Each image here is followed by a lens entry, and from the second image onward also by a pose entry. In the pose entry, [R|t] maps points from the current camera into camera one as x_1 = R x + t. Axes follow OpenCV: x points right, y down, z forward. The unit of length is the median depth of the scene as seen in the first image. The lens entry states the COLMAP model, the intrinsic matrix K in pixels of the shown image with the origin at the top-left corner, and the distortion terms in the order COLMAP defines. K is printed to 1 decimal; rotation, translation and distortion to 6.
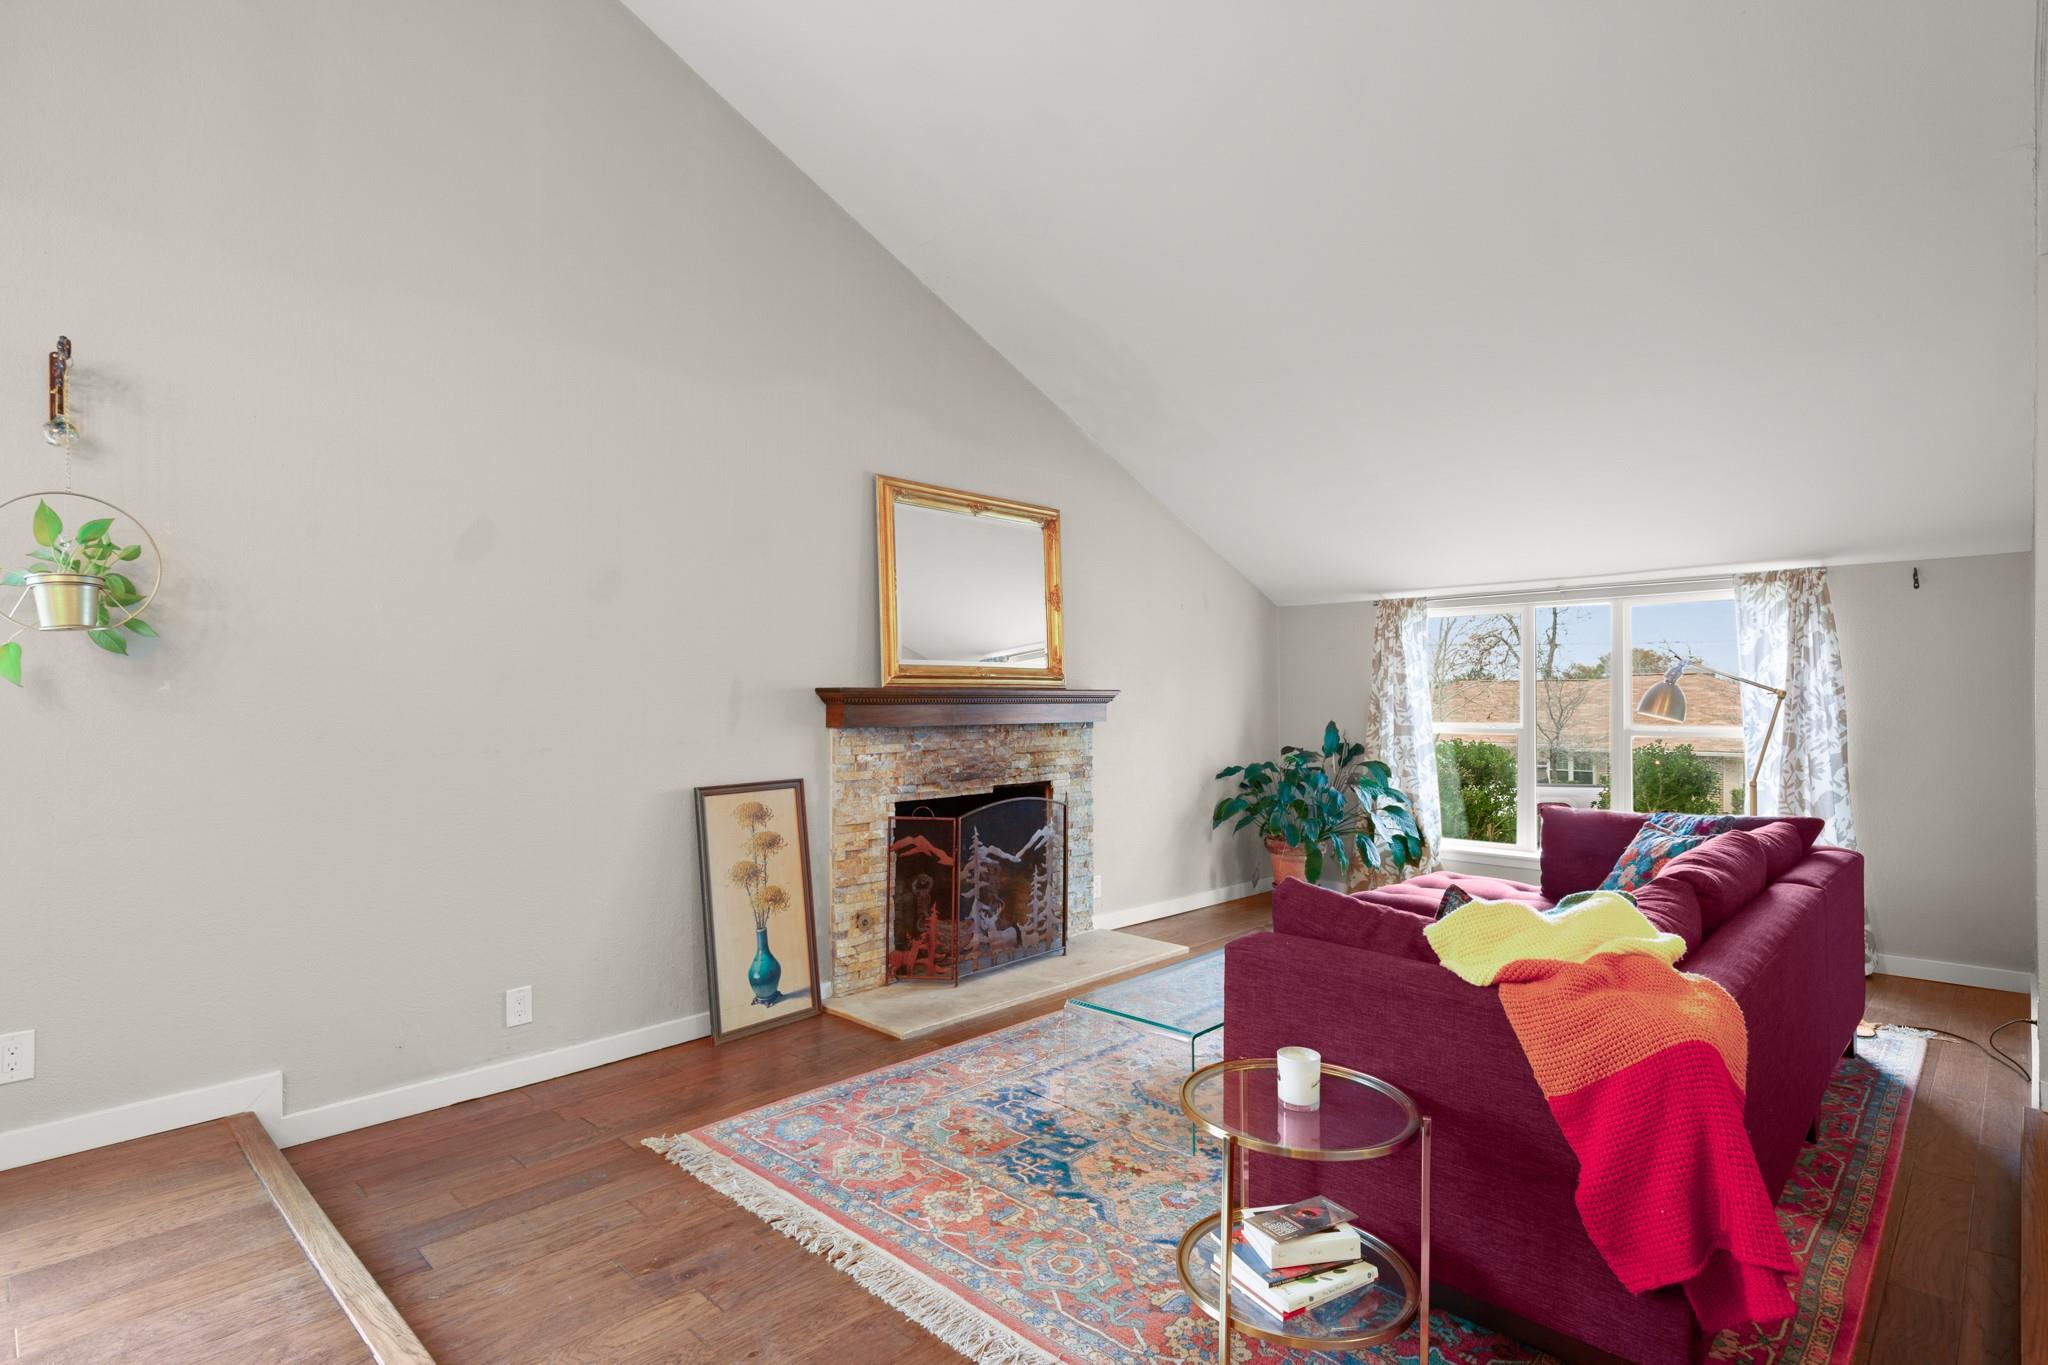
lens RADIAL K [[1018.4, 0, 1020.4], [0, 1018.4, 686.0], [0, 0, 1]] dist [0.004981, 0.000689]
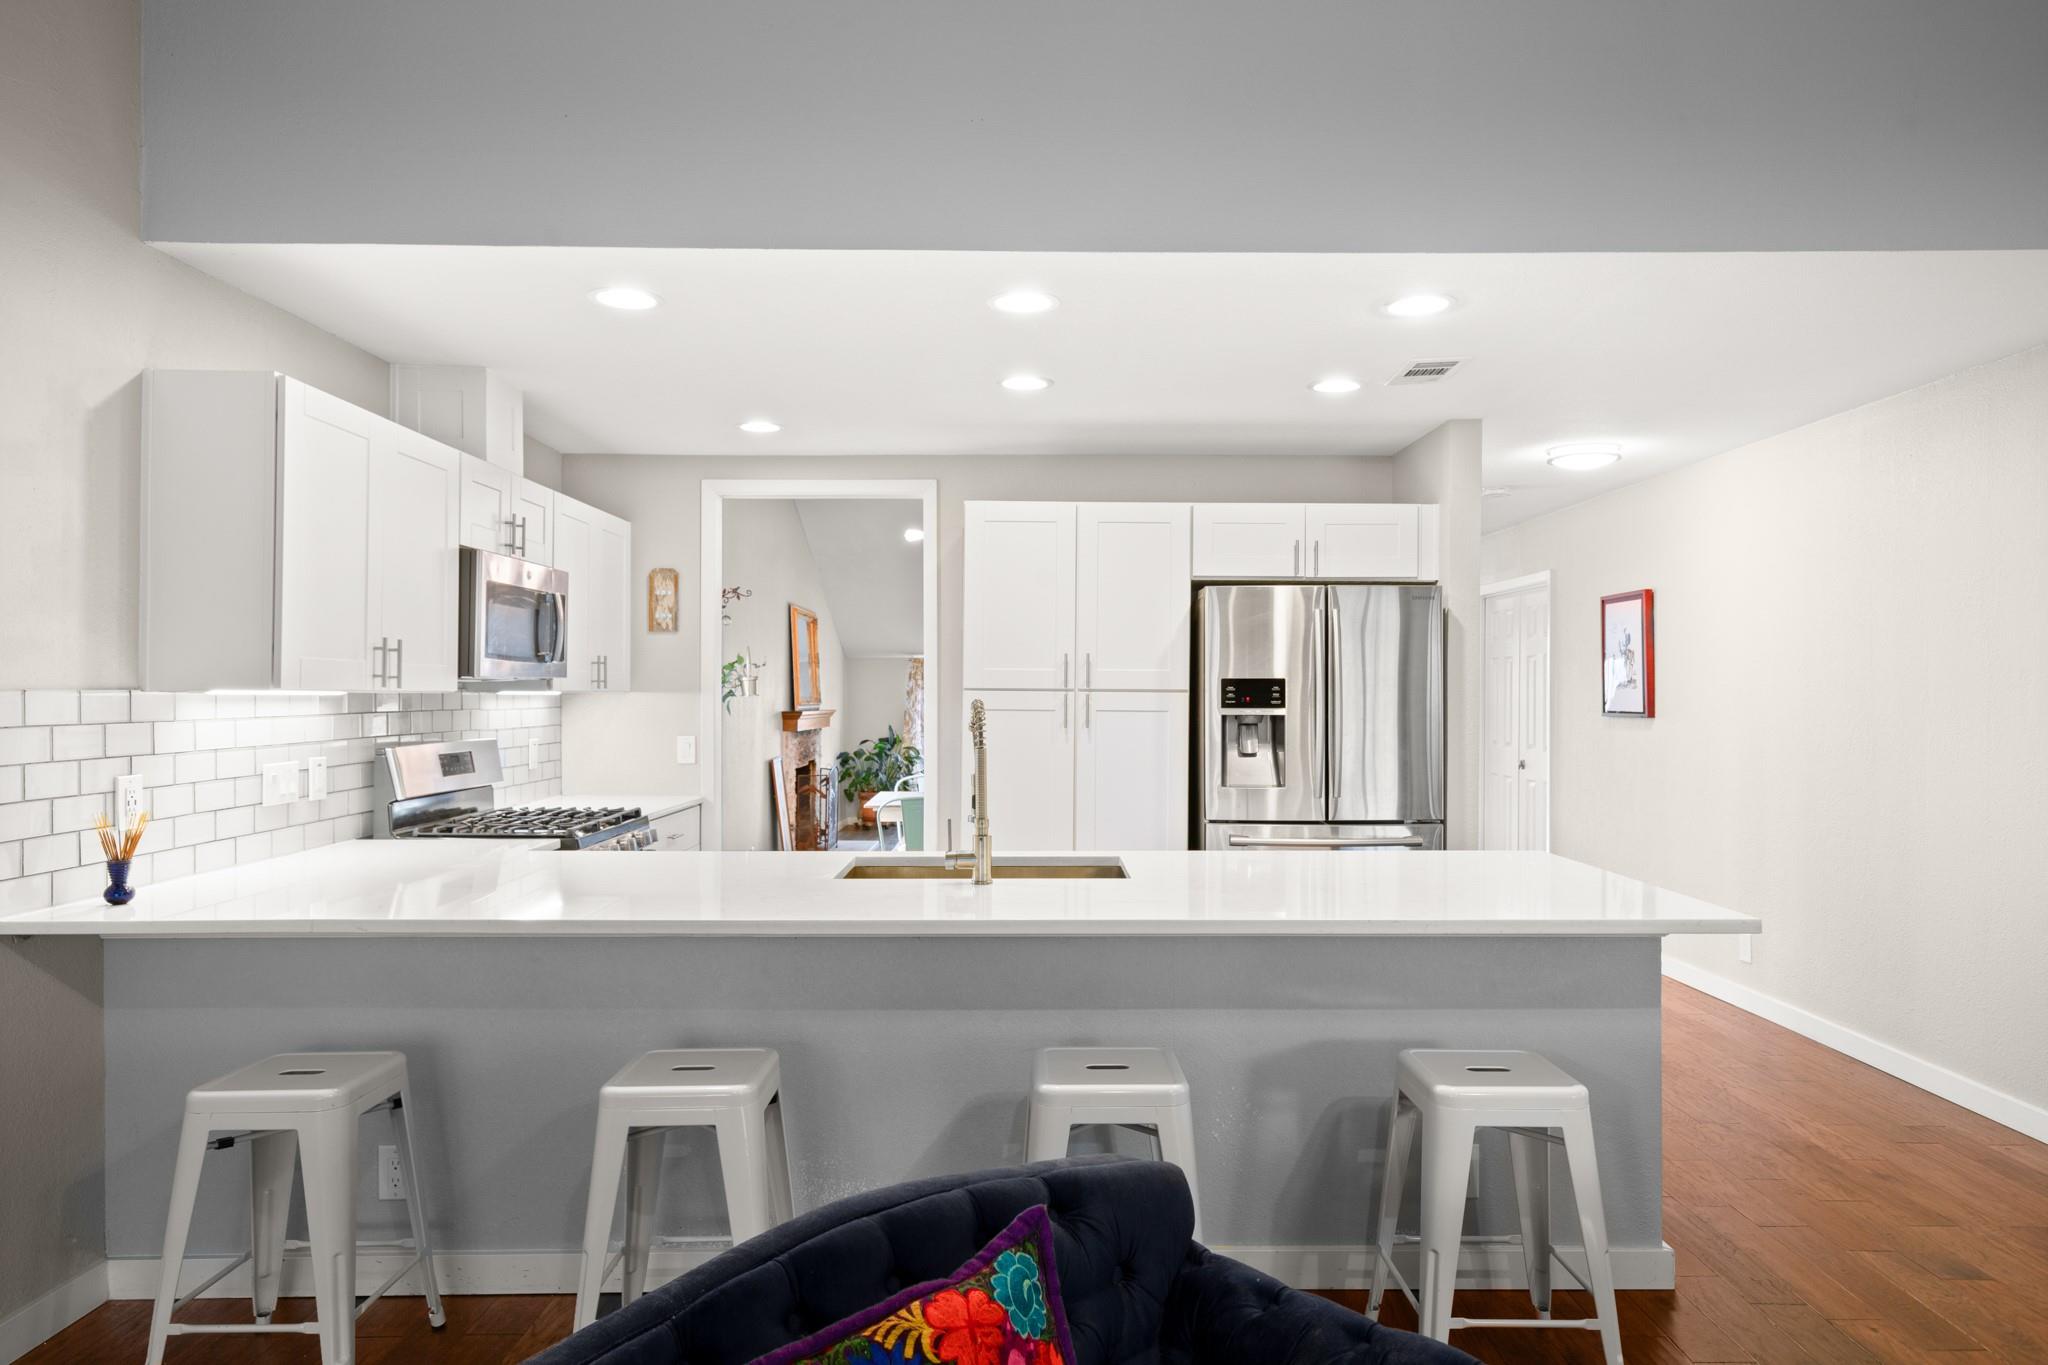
lens RADIAL K [[1242.4, 0, 1031.5], [0, 1242.4, 691.0], [0, 0, 1]] dist [0.008614, -0.002217]
pose [[0.707550, 0.009171, 0.706604, -1.399724], [-0.012099, 0.999926, -0.000863, -0.034635], [-0.706560, -0.007939, 0.707609, -0.951005]]
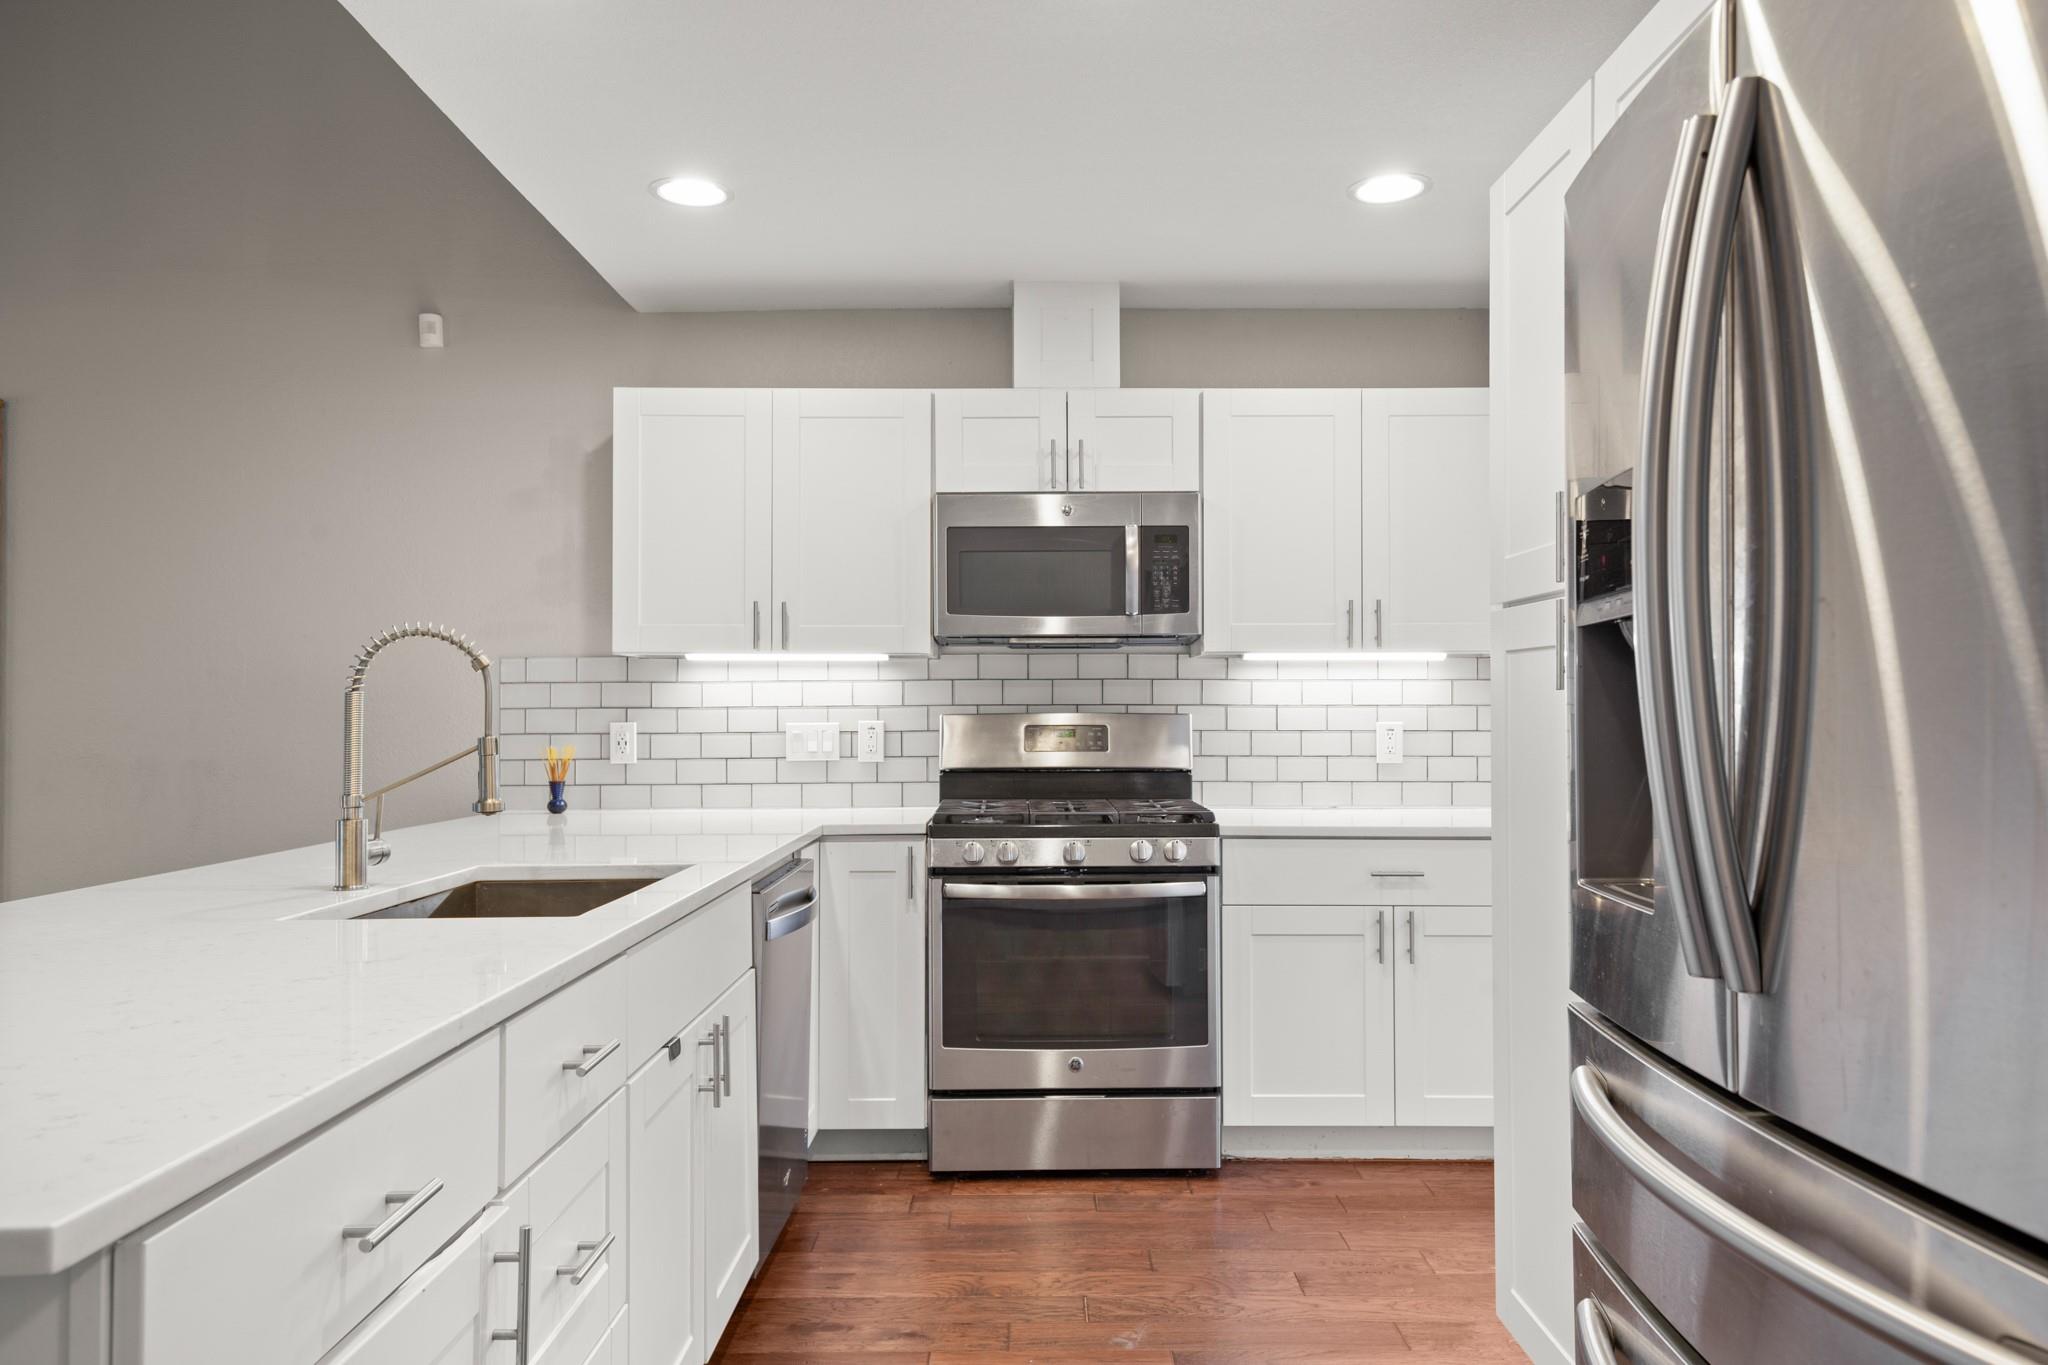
lens RADIAL K [[1421.4, 0, 1033.0], [0, 1421.4, 642.1], [0, 0, 1]] dist [0.057698, 0.000807]
pose [[0.708979, -0.028360, -0.704659, -0.483257], [0.001895, 0.999264, -0.038310, -0.005320], [0.705227, 0.025826, 0.708511, -0.680179]]
